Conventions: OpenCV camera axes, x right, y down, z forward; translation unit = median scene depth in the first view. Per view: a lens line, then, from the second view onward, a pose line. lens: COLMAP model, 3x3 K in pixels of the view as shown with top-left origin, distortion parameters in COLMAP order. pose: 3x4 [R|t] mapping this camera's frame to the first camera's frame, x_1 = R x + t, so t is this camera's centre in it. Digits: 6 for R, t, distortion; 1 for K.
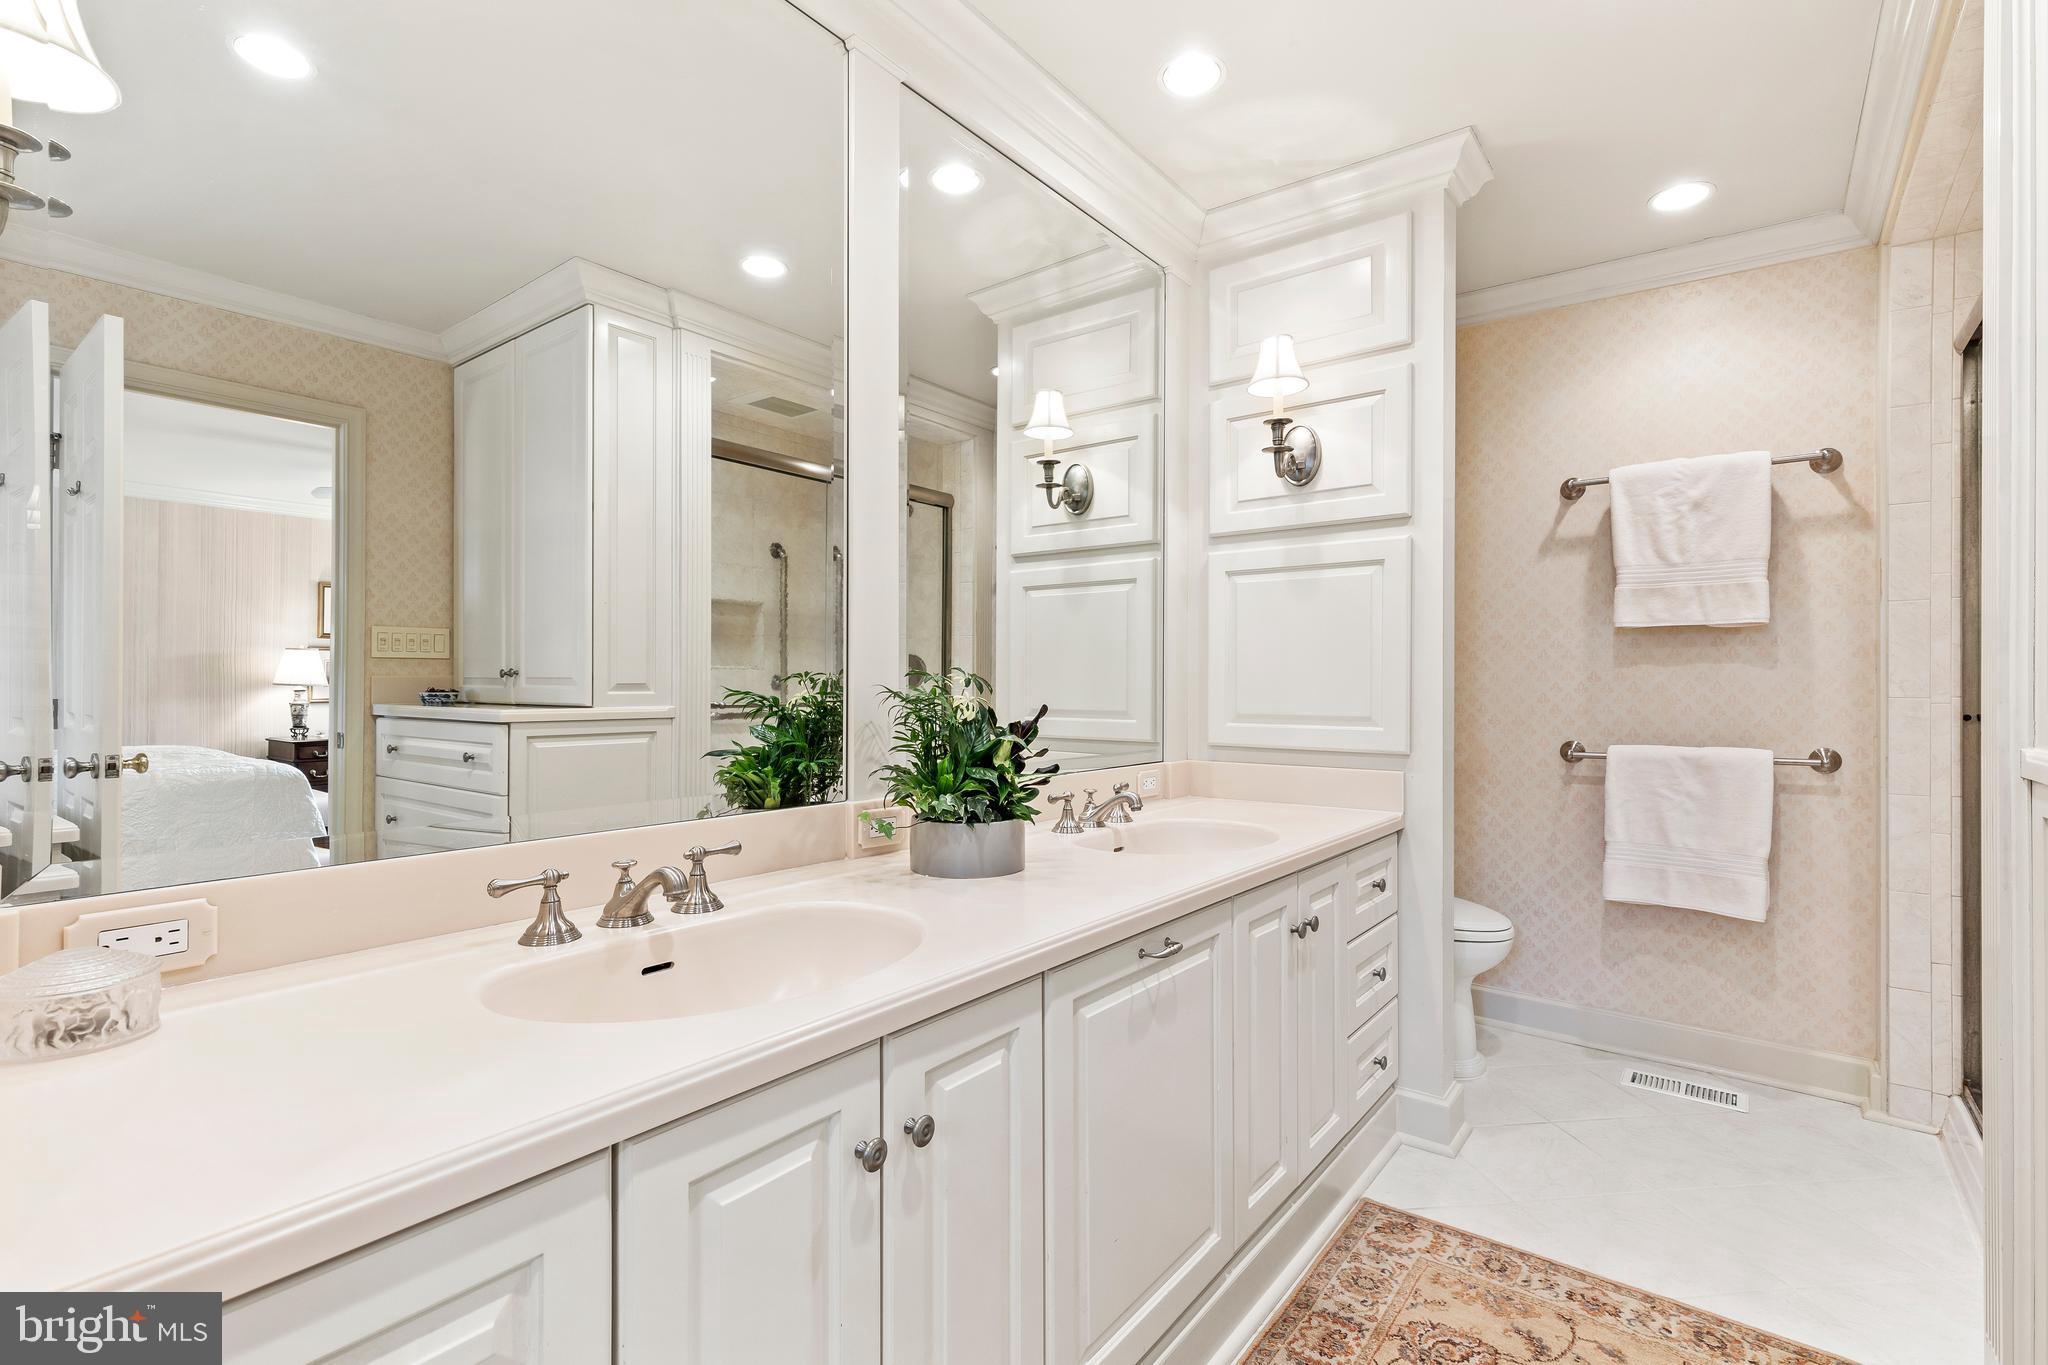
lens RADIAL K [[943.5, 0, 1027.3], [0, 943.5, 687.1], [0, 0, 1]] dist [0.004224, 0.000145]
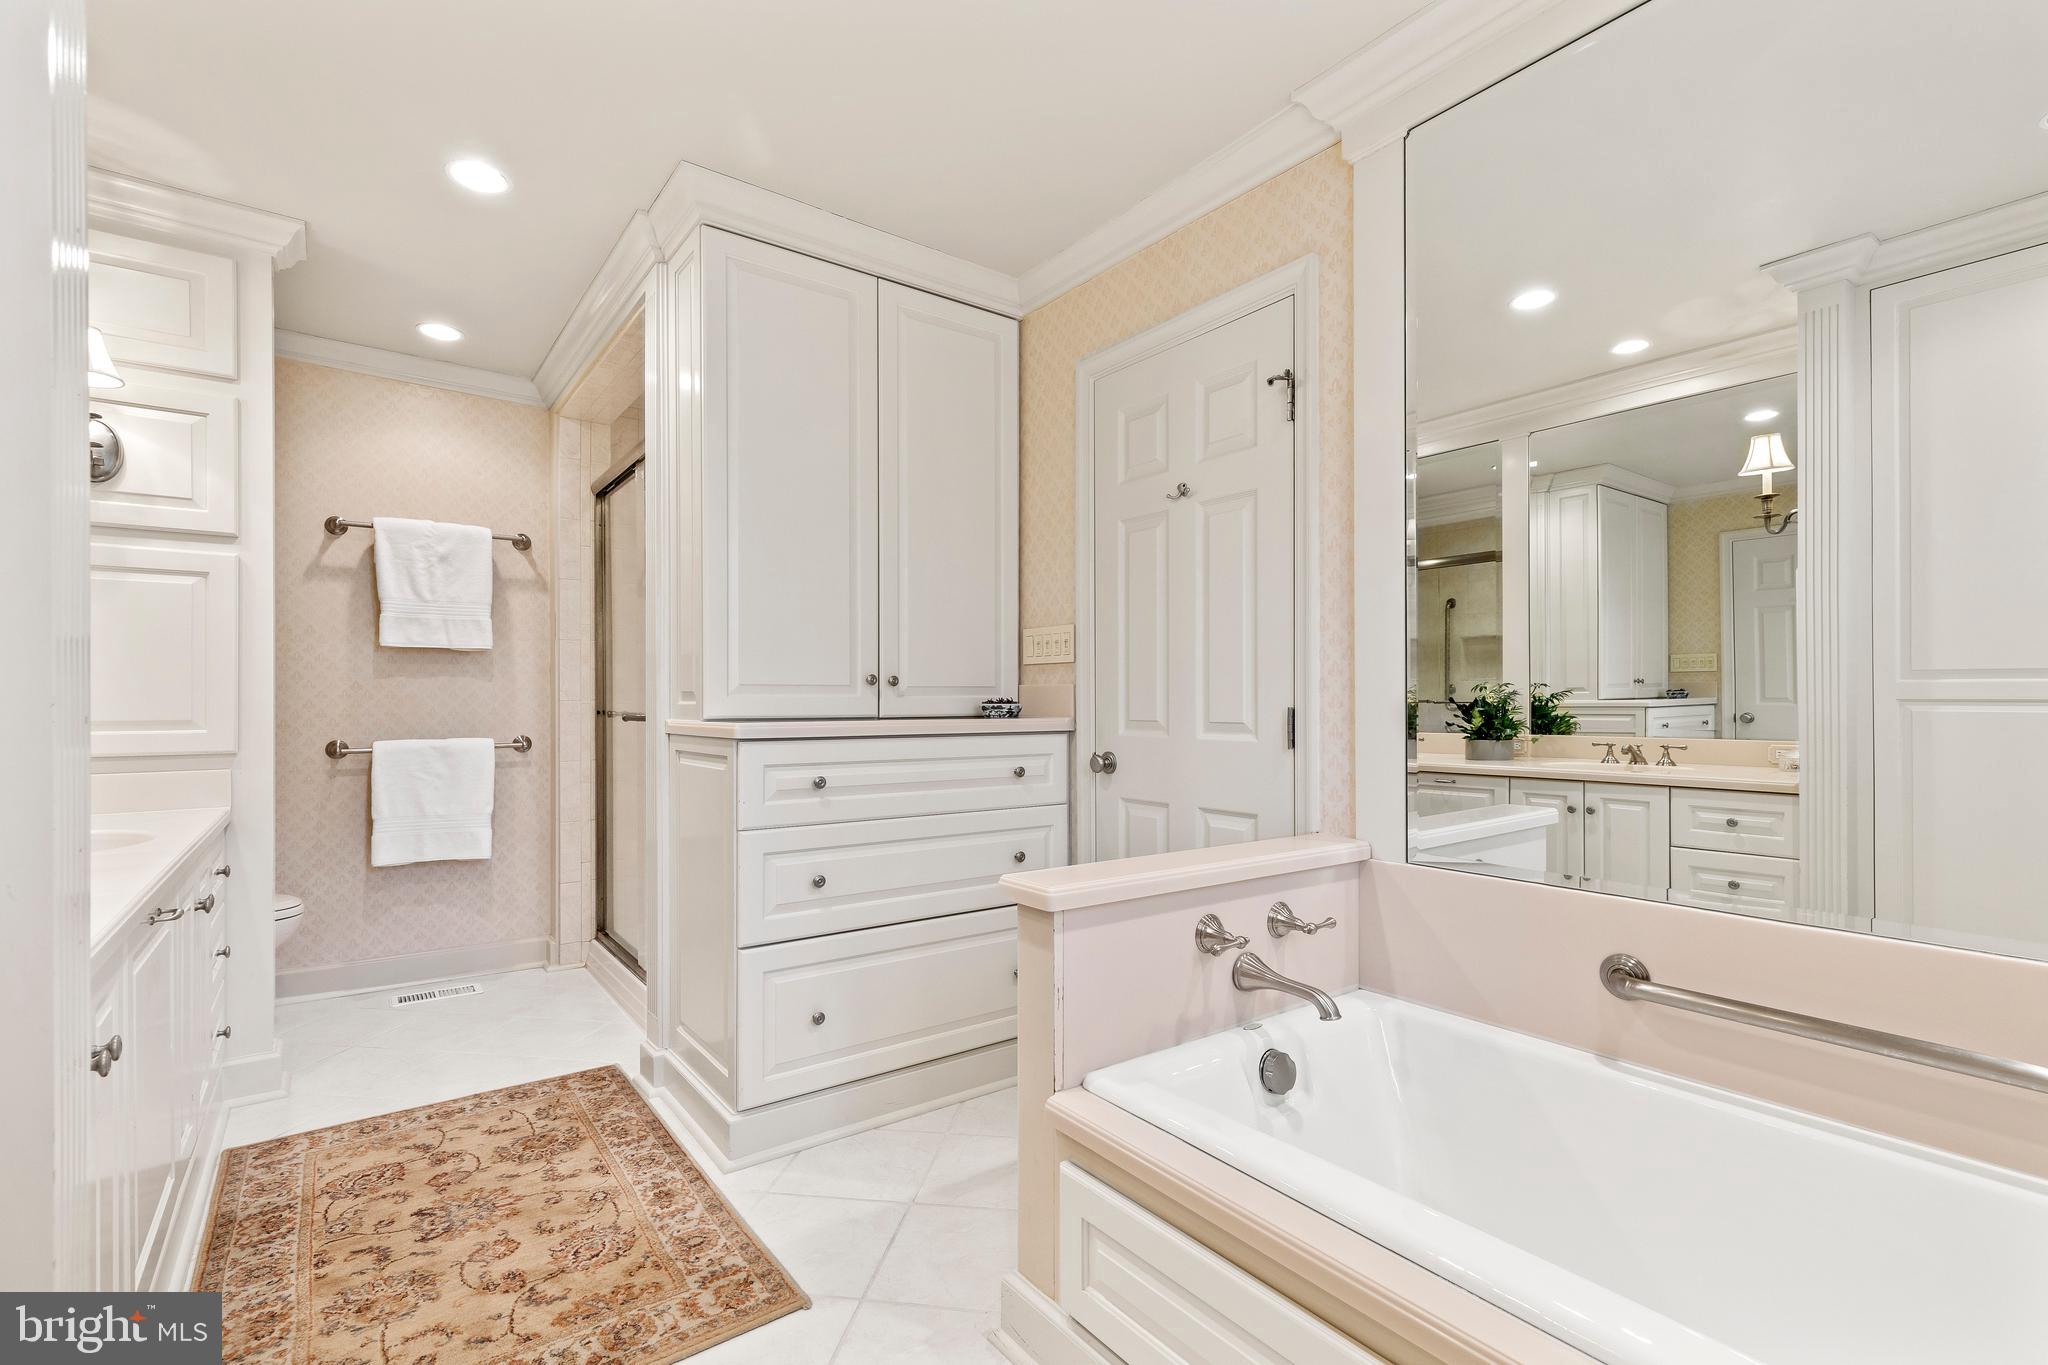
lens RADIAL K [[943.5, 0, 1028.5], [0, 943.5, 691.0], [0, 0, 1]] dist [0.004224, 0.000145]
pose [[0.275922, 0.008109, 0.961146, -0.368048], [0.003858, 0.999947, -0.009543, 0.011985], [-0.961172, 0.006341, 0.275876, -0.175987]]
